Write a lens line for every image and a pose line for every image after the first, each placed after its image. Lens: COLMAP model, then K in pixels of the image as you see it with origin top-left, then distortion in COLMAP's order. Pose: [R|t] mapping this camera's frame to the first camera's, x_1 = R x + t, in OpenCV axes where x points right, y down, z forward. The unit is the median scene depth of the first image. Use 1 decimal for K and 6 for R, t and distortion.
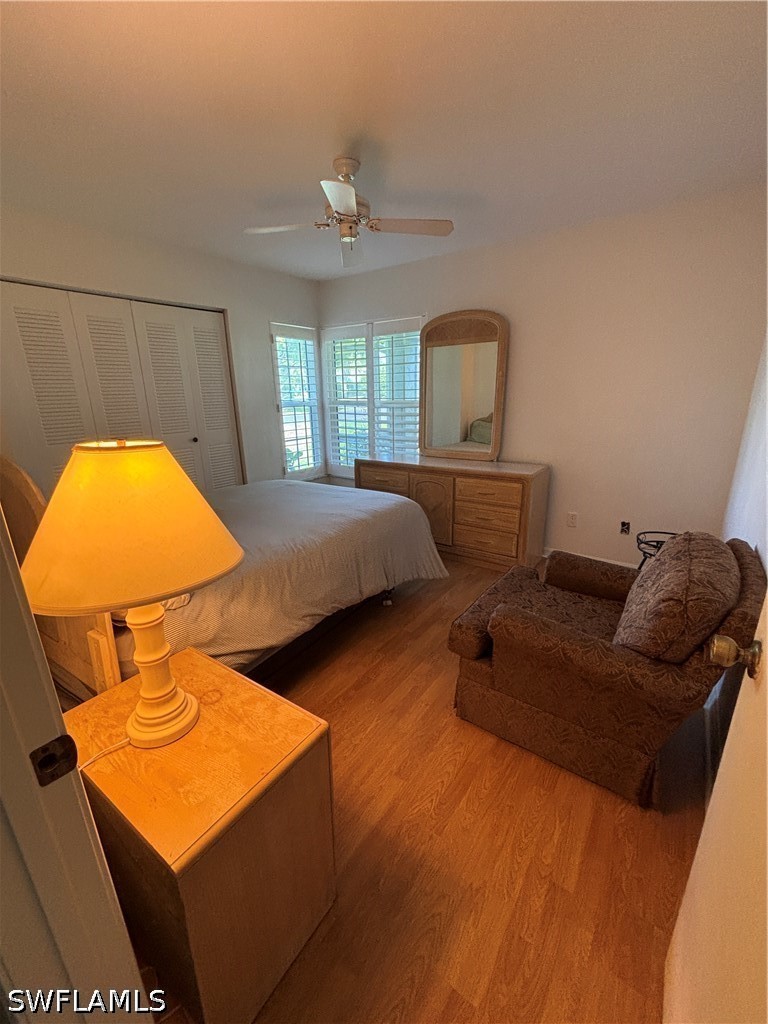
lens RADIAL K [[414.3, 0, 388.1], [0, 414.3, 507.0], [0, 0, 1]] dist [0.031811, -0.014906]
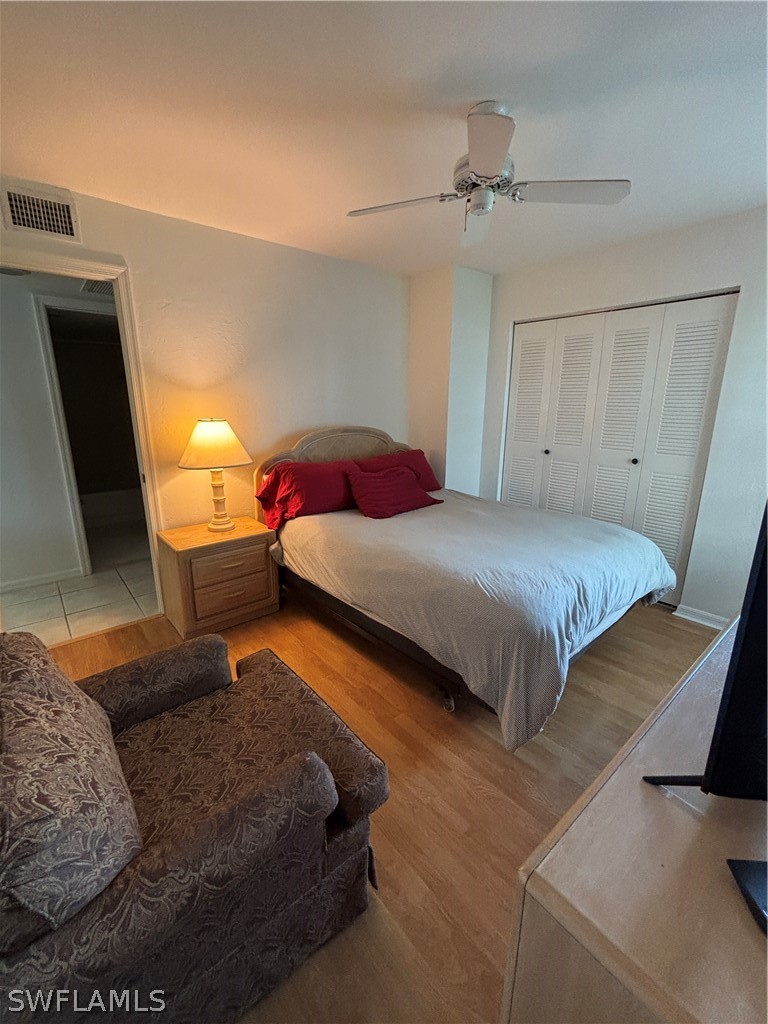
lens RADIAL K [[422.8, 0, 378.3], [0, 422.8, 512.3], [0, 0, 1]] dist [0.001979, -0.011680]
pose [[-0.256660, 0.256138, -0.931944, 0.672385], [-0.263515, 0.909167, 0.322451, -0.281549], [0.929884, 0.328342, -0.165851, 0.951056]]
